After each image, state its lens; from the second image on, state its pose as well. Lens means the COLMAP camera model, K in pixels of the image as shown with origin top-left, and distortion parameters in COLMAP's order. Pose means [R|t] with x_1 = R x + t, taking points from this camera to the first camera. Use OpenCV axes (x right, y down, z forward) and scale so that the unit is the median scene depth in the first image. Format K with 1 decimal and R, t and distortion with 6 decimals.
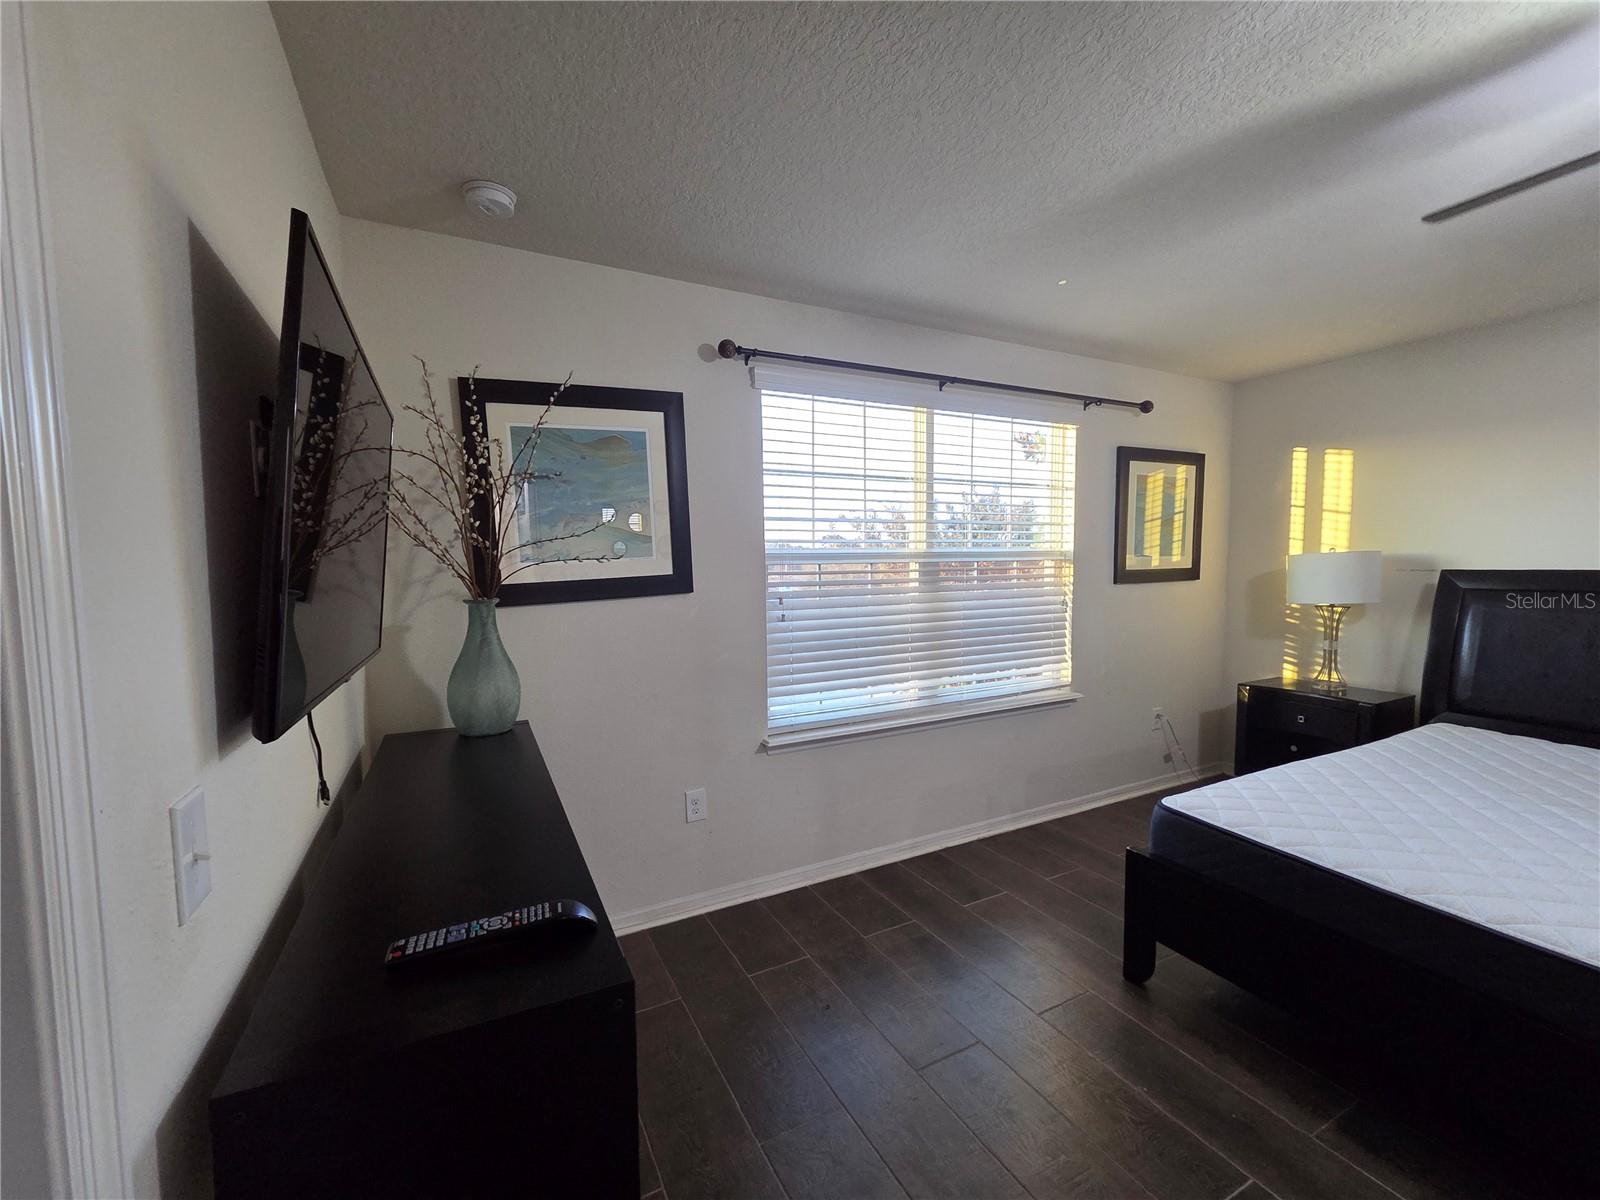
lens RADIAL K [[656.2, 0, 803.1], [0, 656.2, 607.5], [0, 0, 1]] dist [-0.007858, 0.003289]
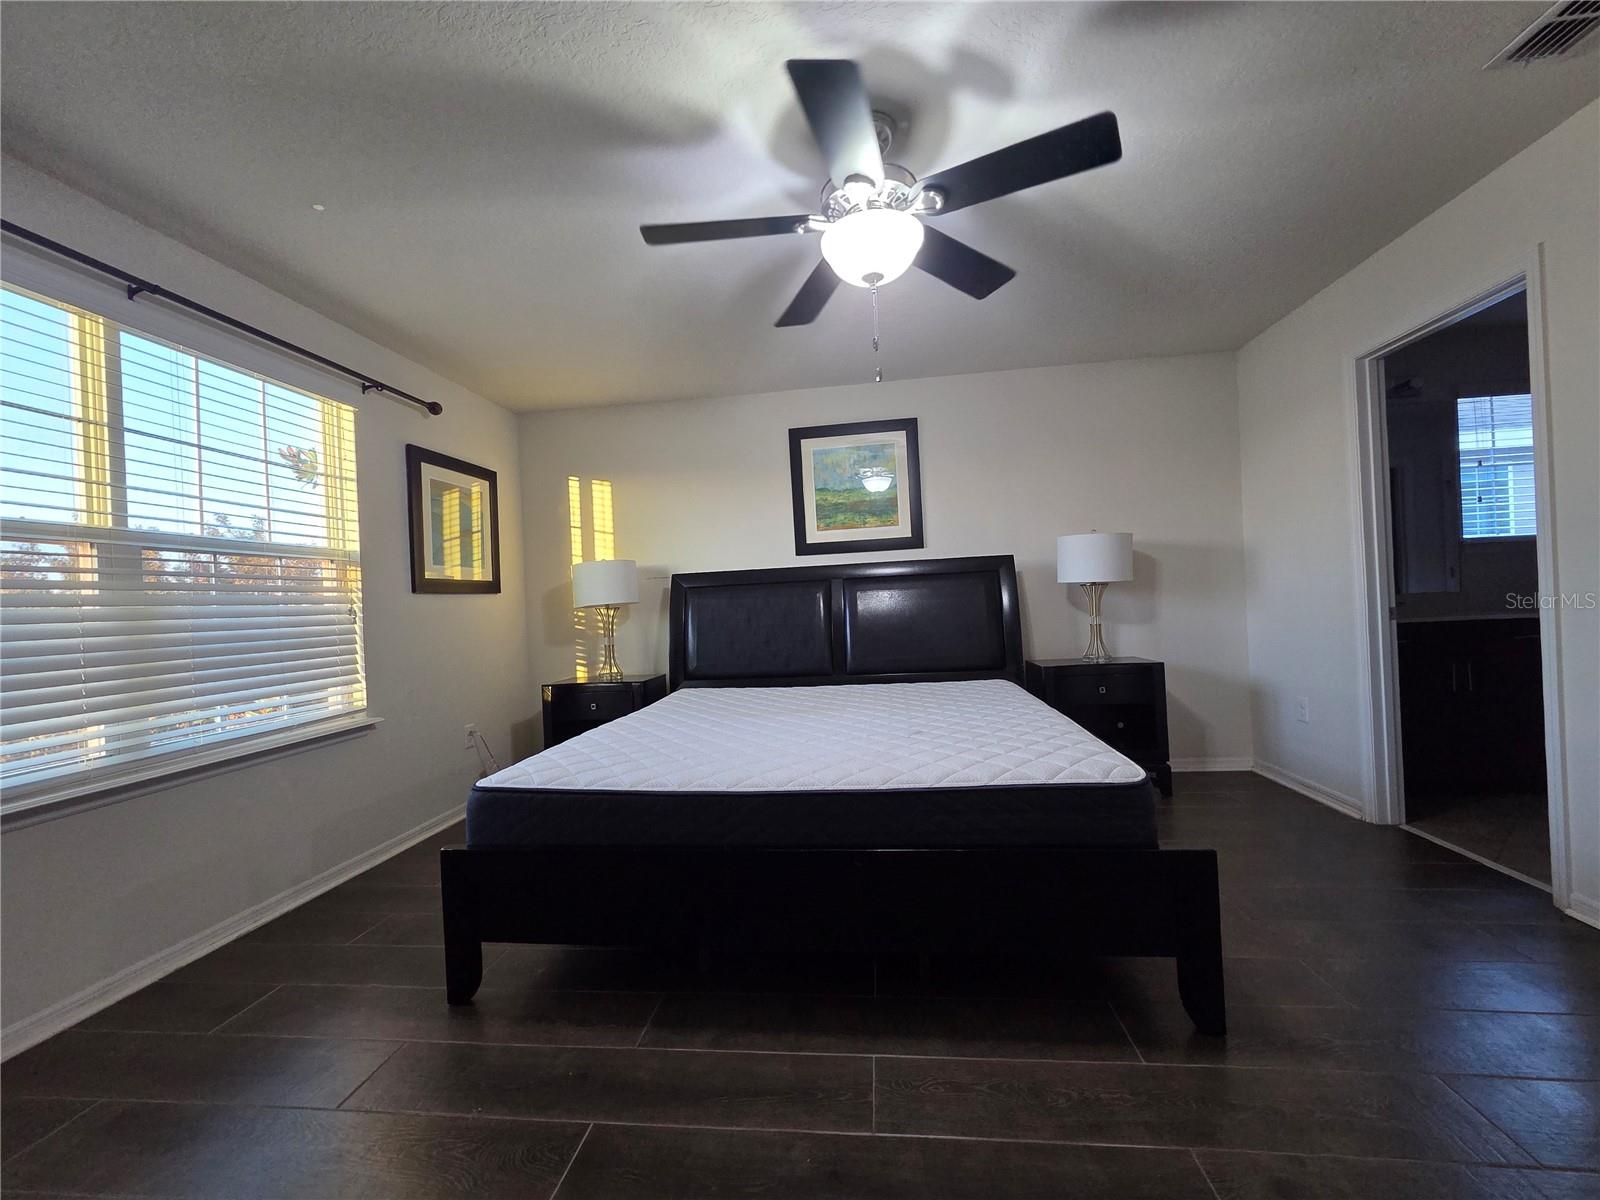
lens RADIAL K [[656.2, 0, 792.3], [0, 656.2, 600.8], [0, 0, 1]] dist [-0.007858, 0.003289]
pose [[0.573867, -0.013127, 0.818843, 0.032762], [0.098748, 0.993685, -0.053275, 0.079652], [-0.812973, 0.111432, 0.571540, 0.051750]]
